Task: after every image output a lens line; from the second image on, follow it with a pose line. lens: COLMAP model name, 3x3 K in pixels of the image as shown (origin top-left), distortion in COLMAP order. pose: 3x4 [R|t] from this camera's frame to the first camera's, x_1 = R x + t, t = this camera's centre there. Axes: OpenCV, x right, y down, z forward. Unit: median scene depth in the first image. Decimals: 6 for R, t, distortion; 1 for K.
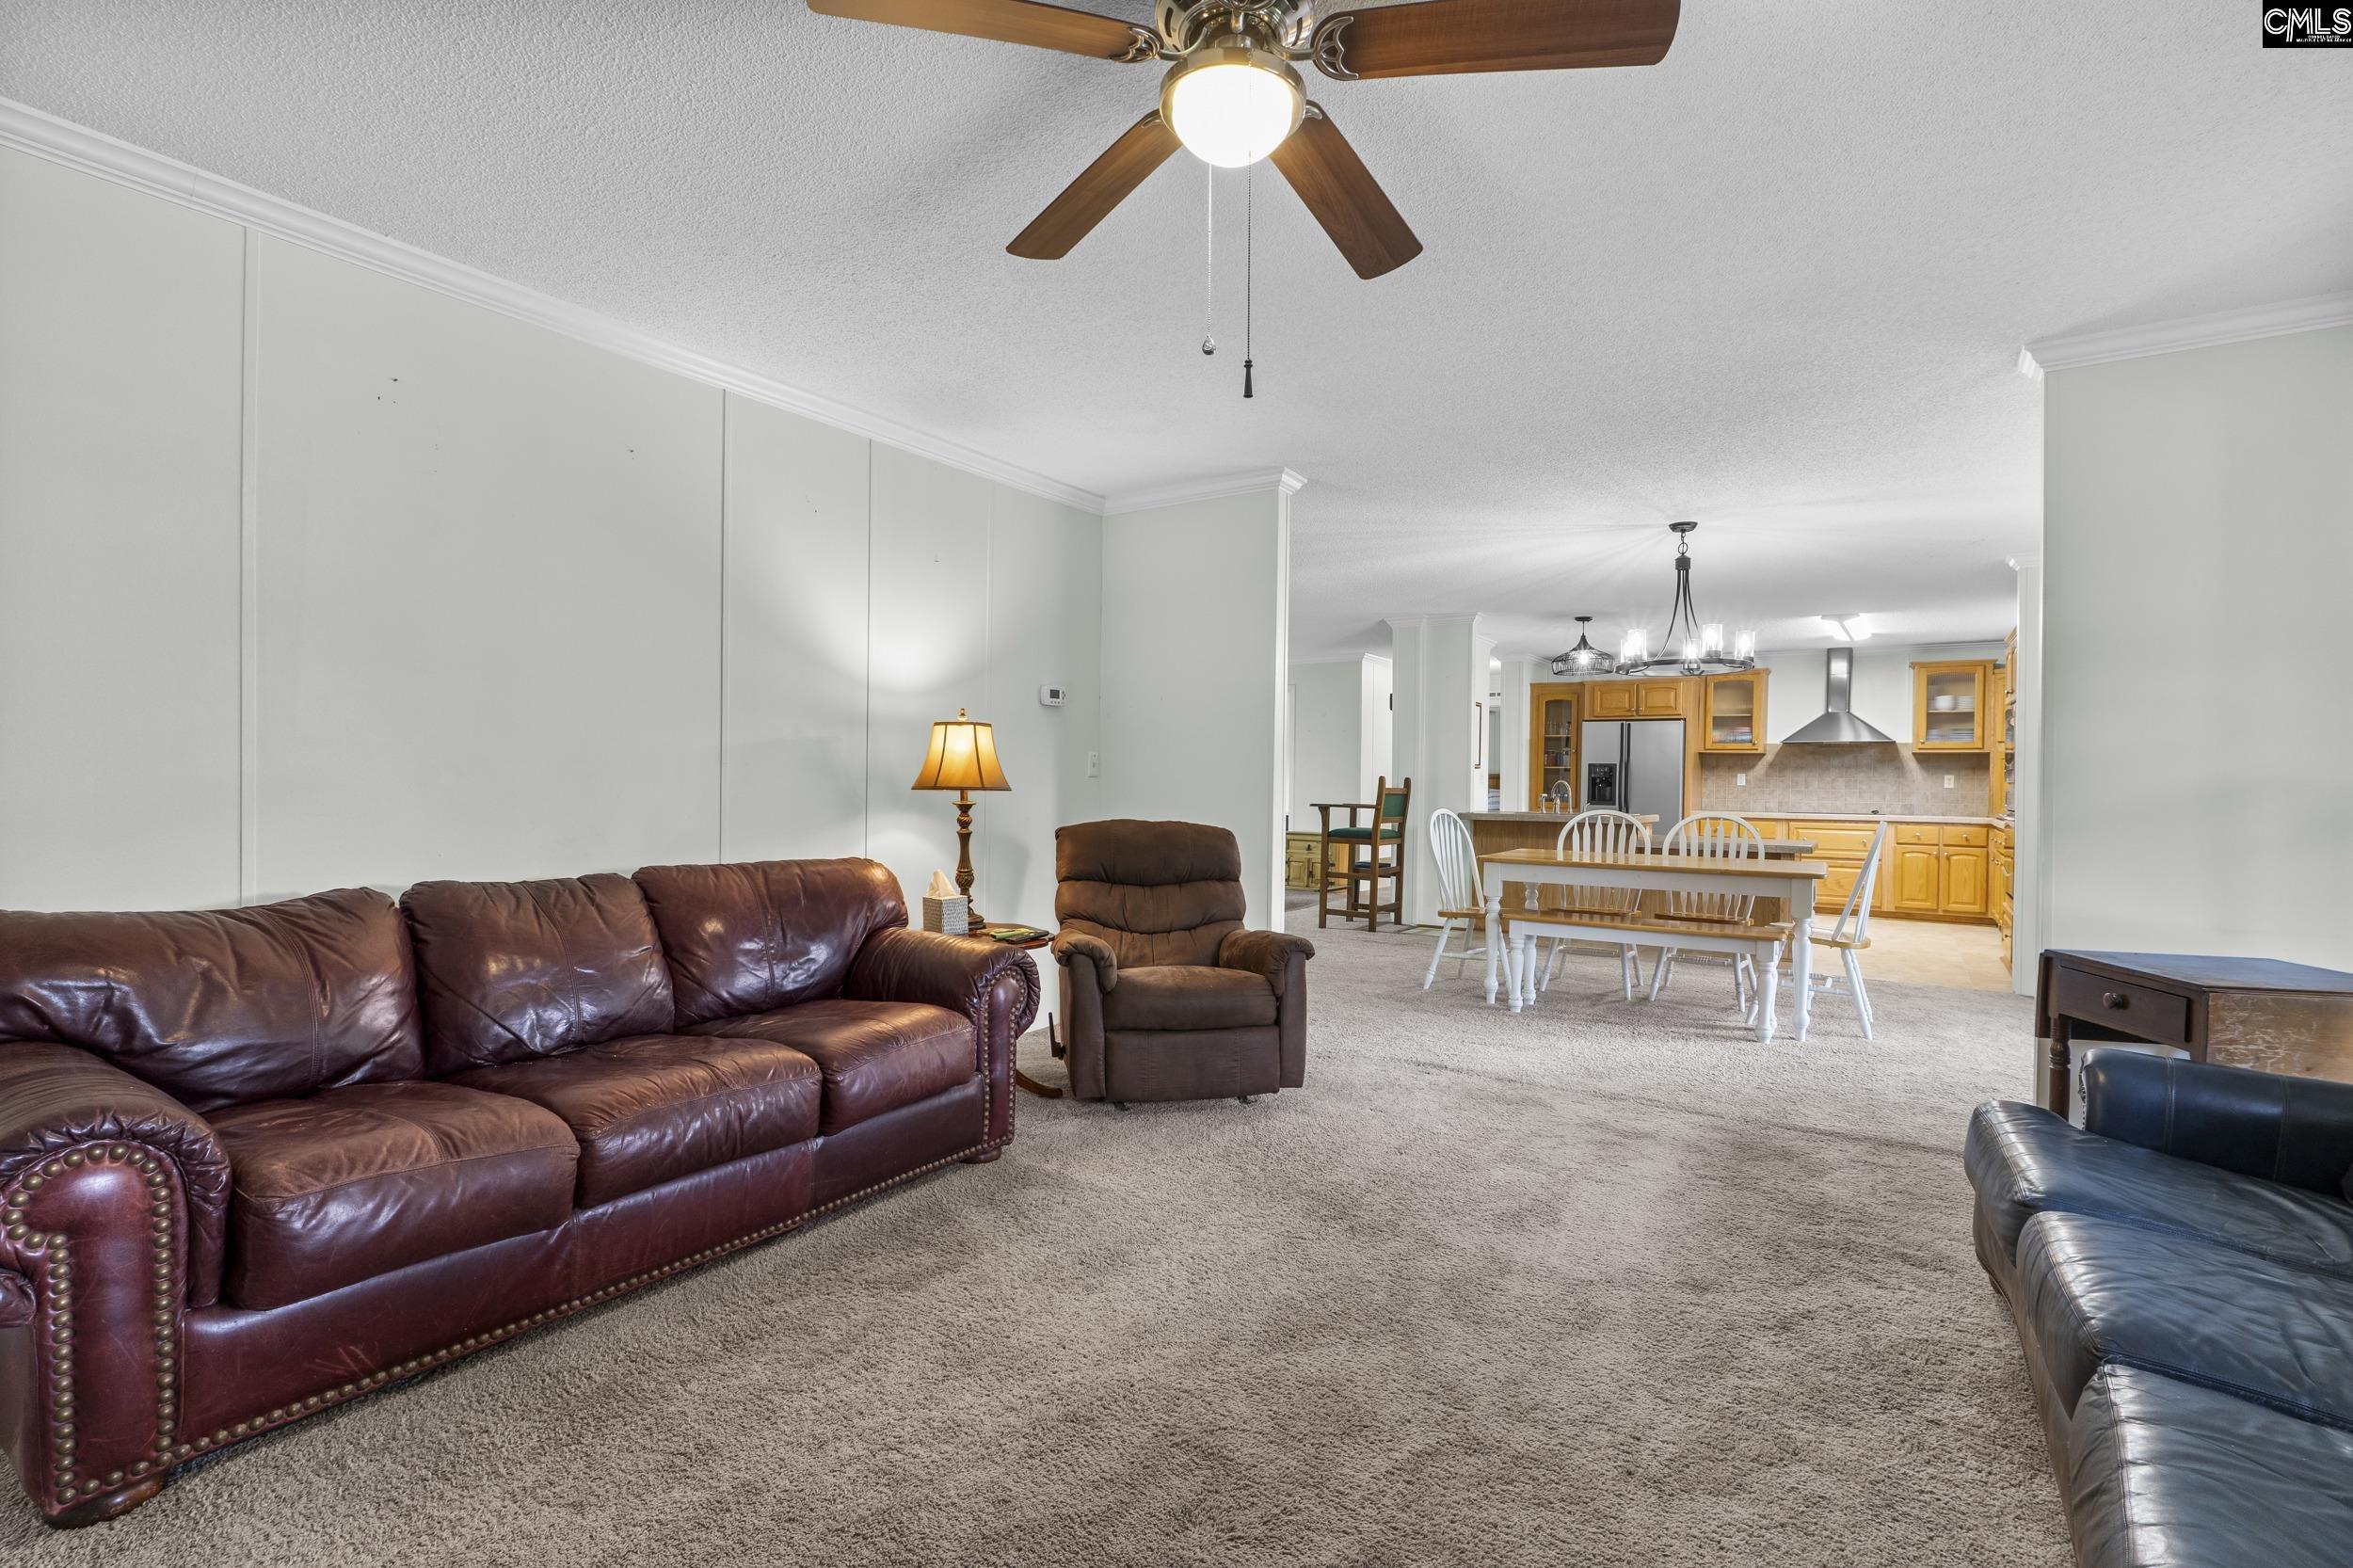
lens RADIAL K [[1078.2, 0, 1166.1], [0, 1078.2, 783.3], [0, 0, 1]] dist [-0.012077, 0.000820]
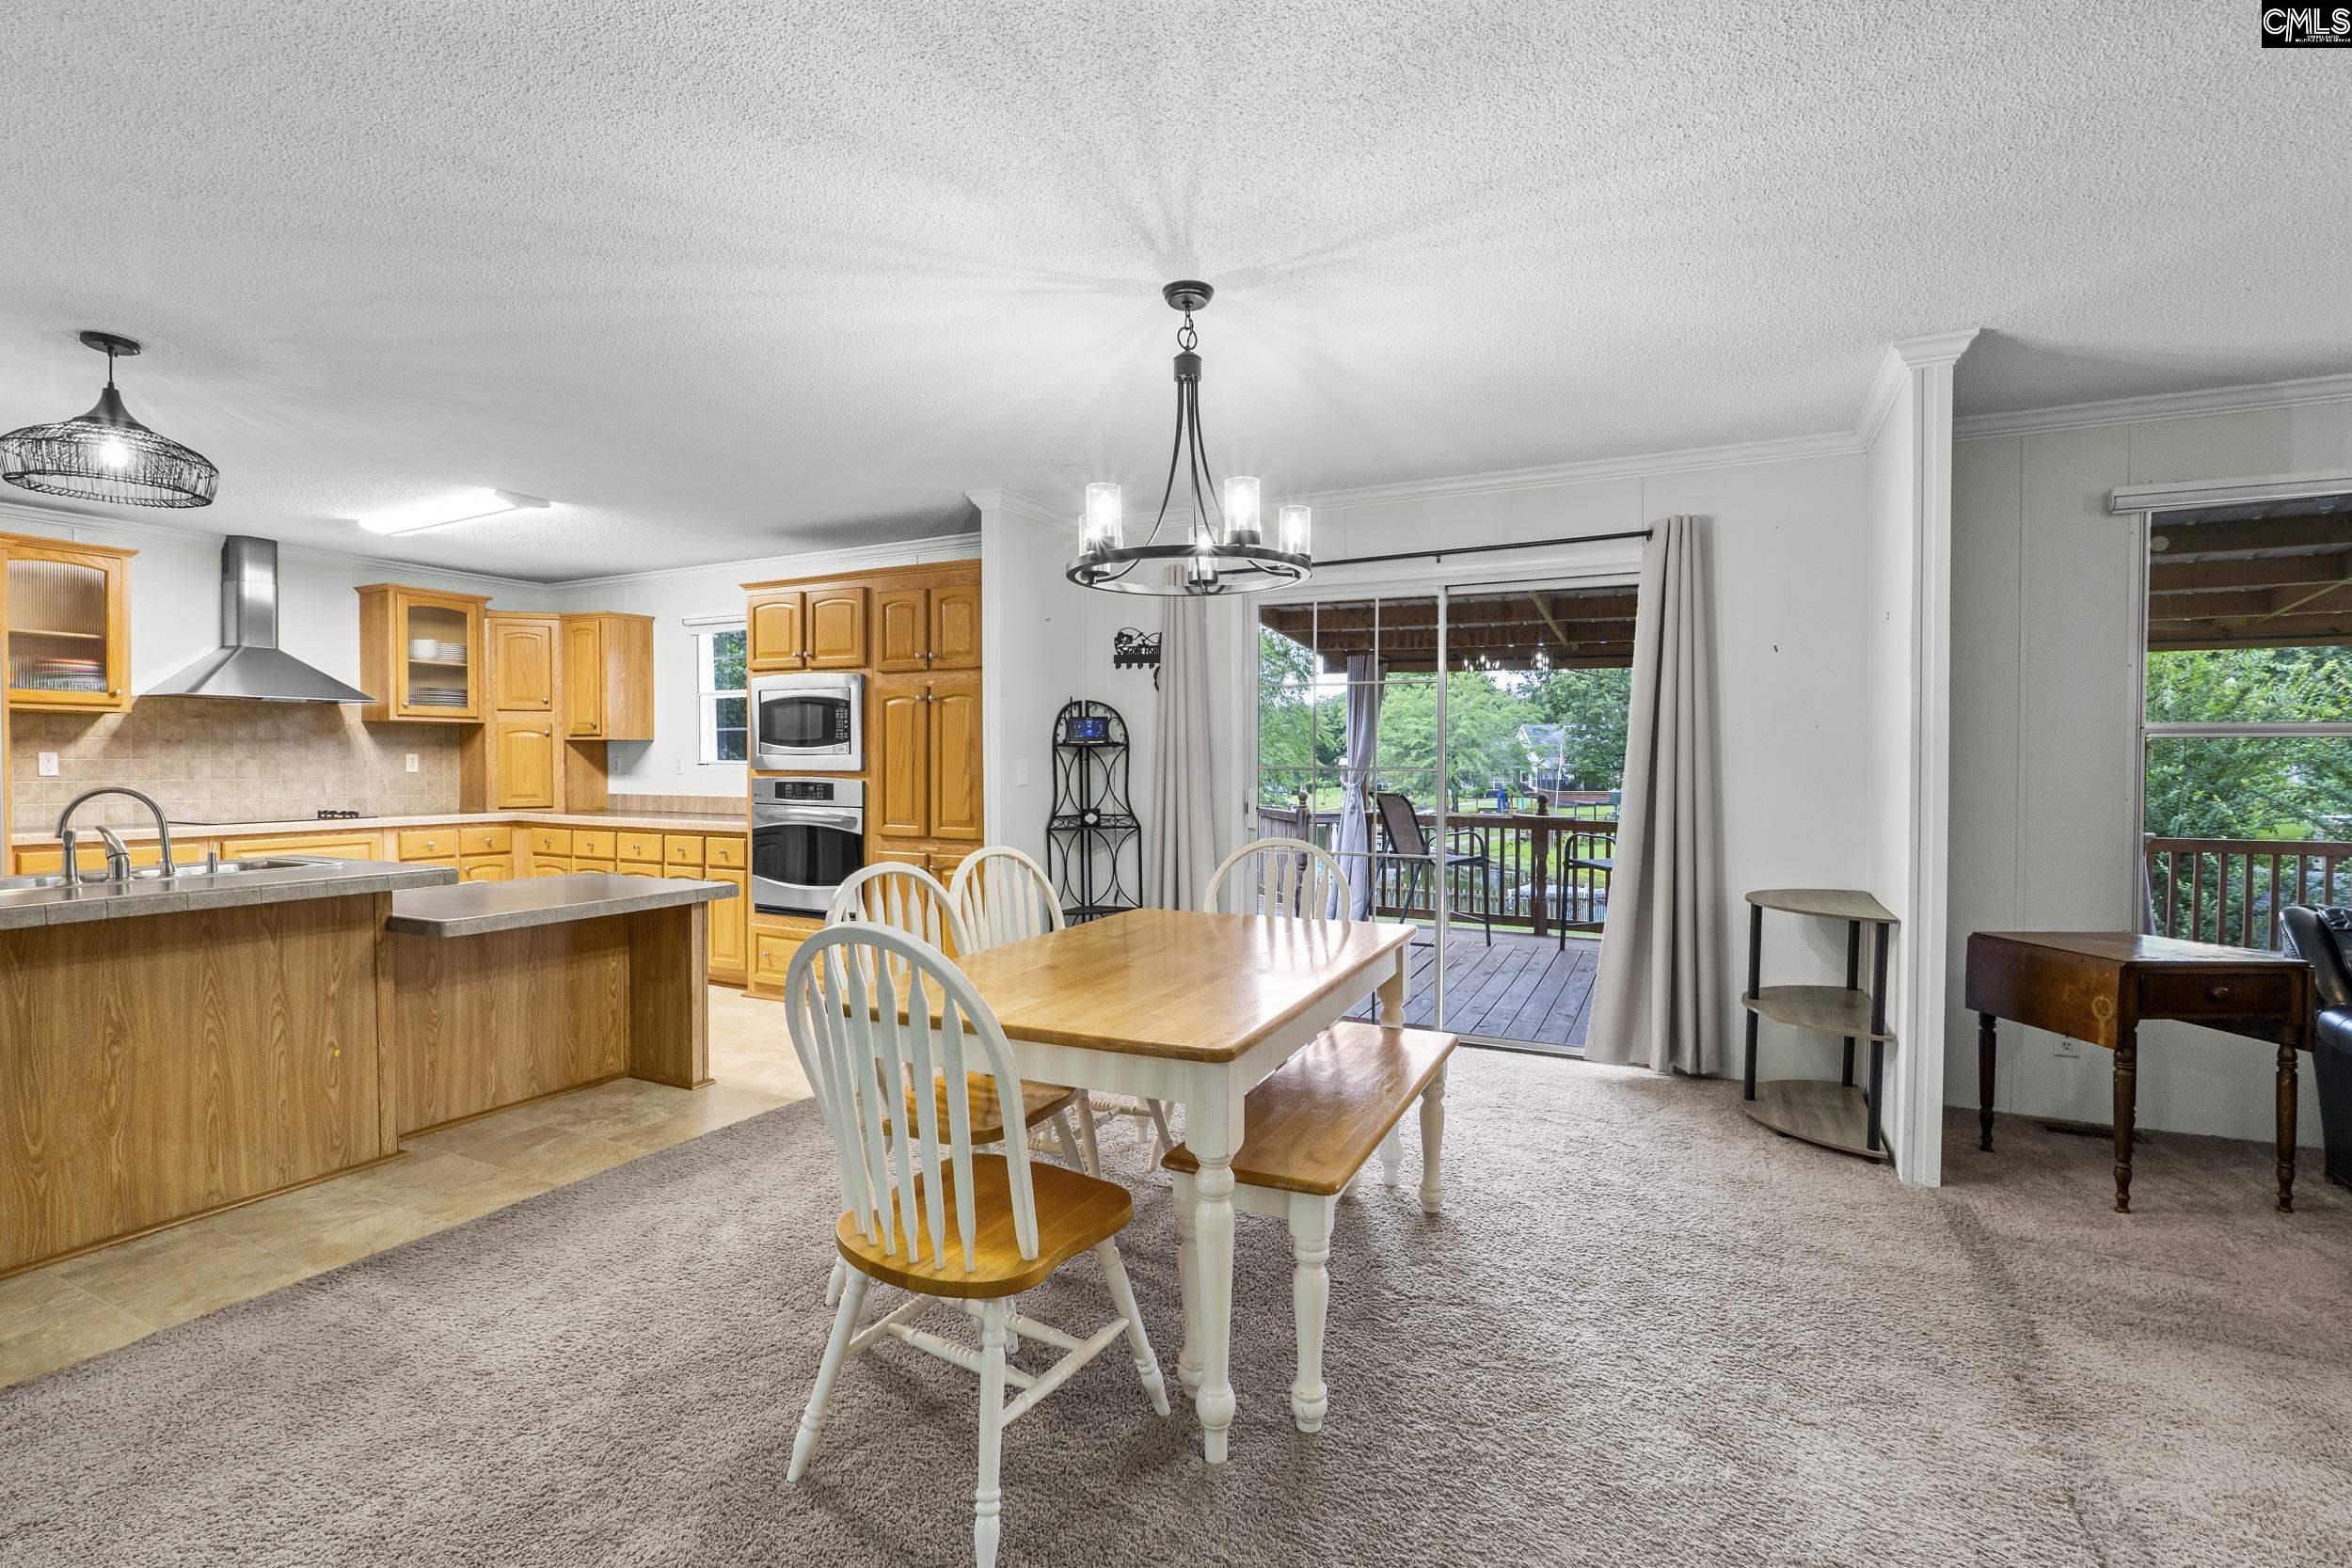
lens RADIAL K [[1077.7, 0, 1165.6], [0, 1077.7, 783.3], [0, 0, 1]] dist [-0.012077, 0.000820]
pose [[-0.123673, -0.034878, 0.991710, -0.019073], [-0.000771, 0.999385, 0.035051, -0.012842], [-0.992323, 0.003570, -0.123623, 0.585623]]
